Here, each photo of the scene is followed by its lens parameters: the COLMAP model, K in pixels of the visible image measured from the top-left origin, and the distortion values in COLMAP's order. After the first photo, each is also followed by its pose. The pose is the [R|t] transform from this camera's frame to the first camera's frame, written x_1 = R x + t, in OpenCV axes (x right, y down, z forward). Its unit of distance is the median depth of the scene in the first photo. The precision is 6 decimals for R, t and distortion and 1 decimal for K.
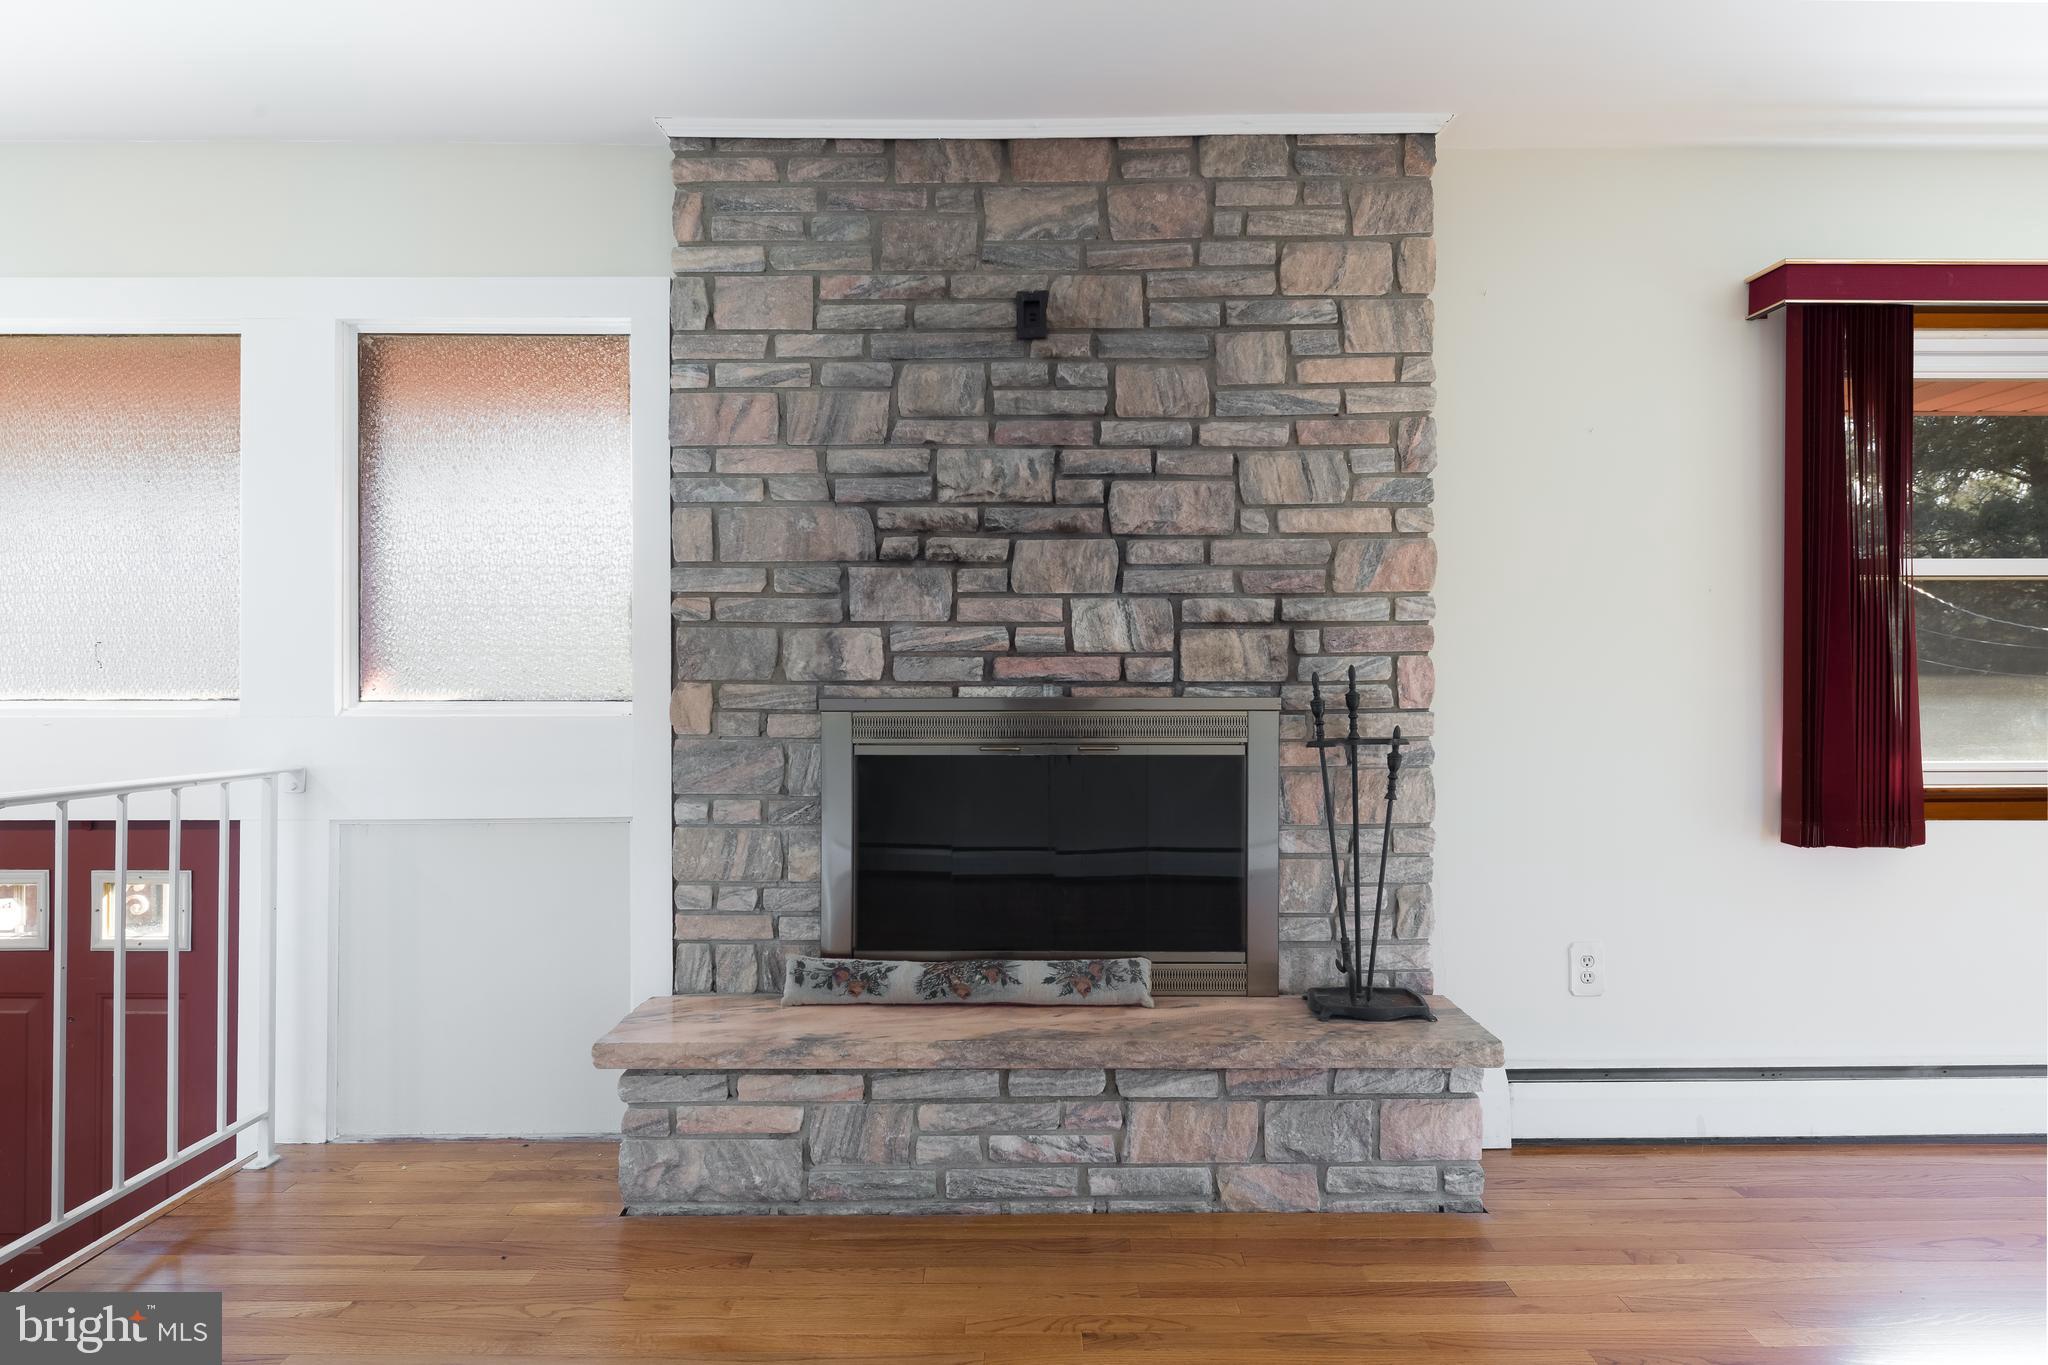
lens RADIAL K [[1185.2, 0, 1024.0], [0, 1185.2, 682.5], [0, 0, 1]] dist [0.005635, -0.001741]
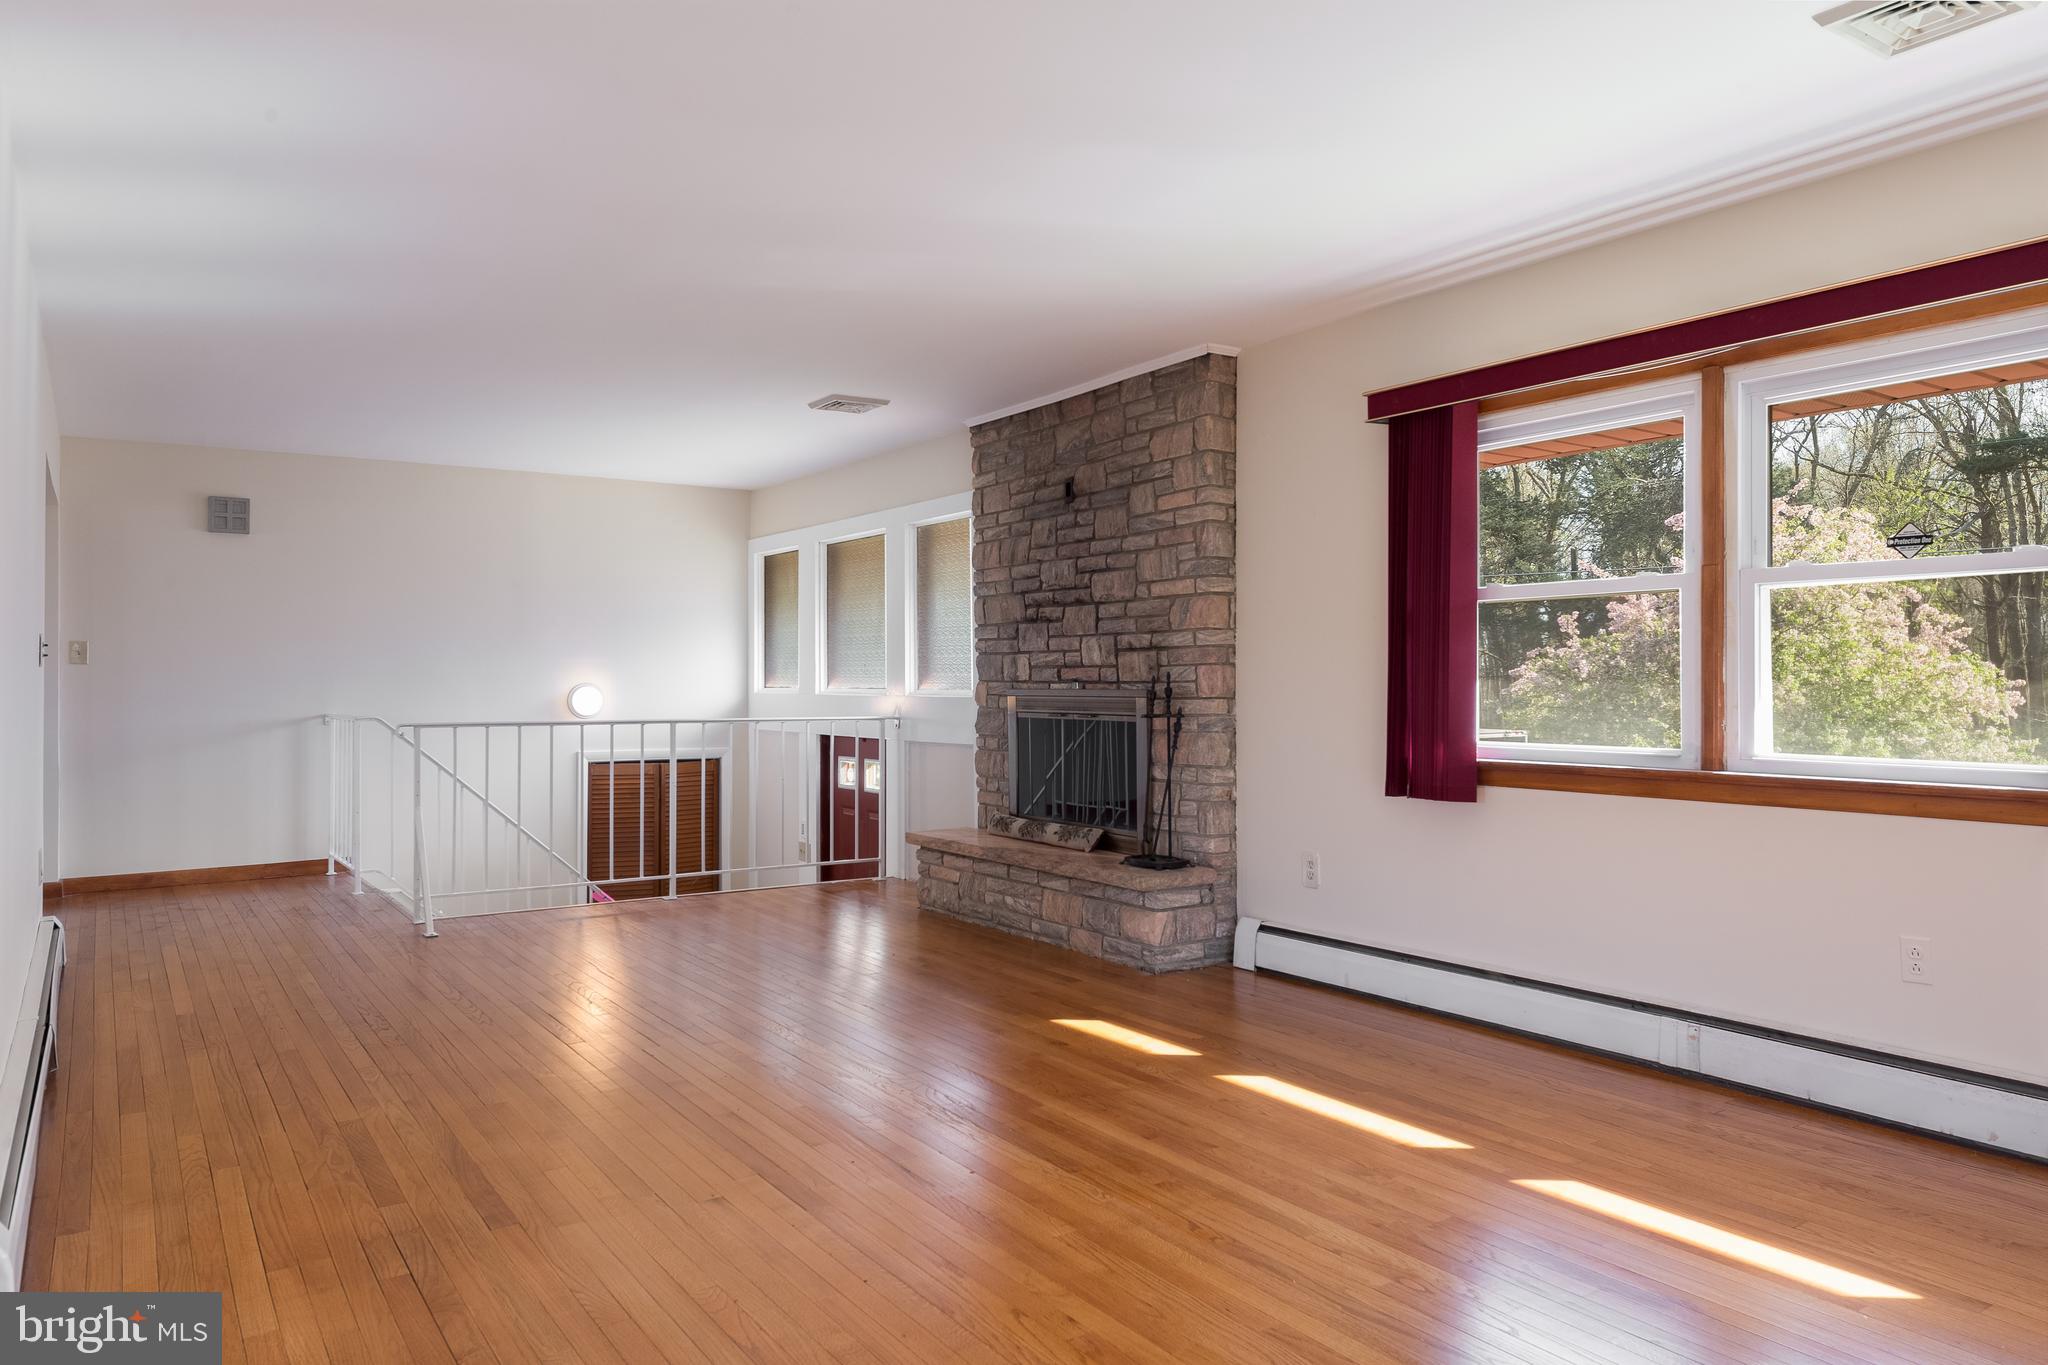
lens RADIAL K [[1333.2, 0, 1024.0], [0, 1333.2, 682.5], [0, 0, 1]] dist [0.007651, -0.032965]
pose [[0.556844, 0.001388, -0.830616, 1.758644], [0.006447, 0.999961, 0.005993, -0.011767], [0.830592, -0.008692, 0.556813, -0.264707]]
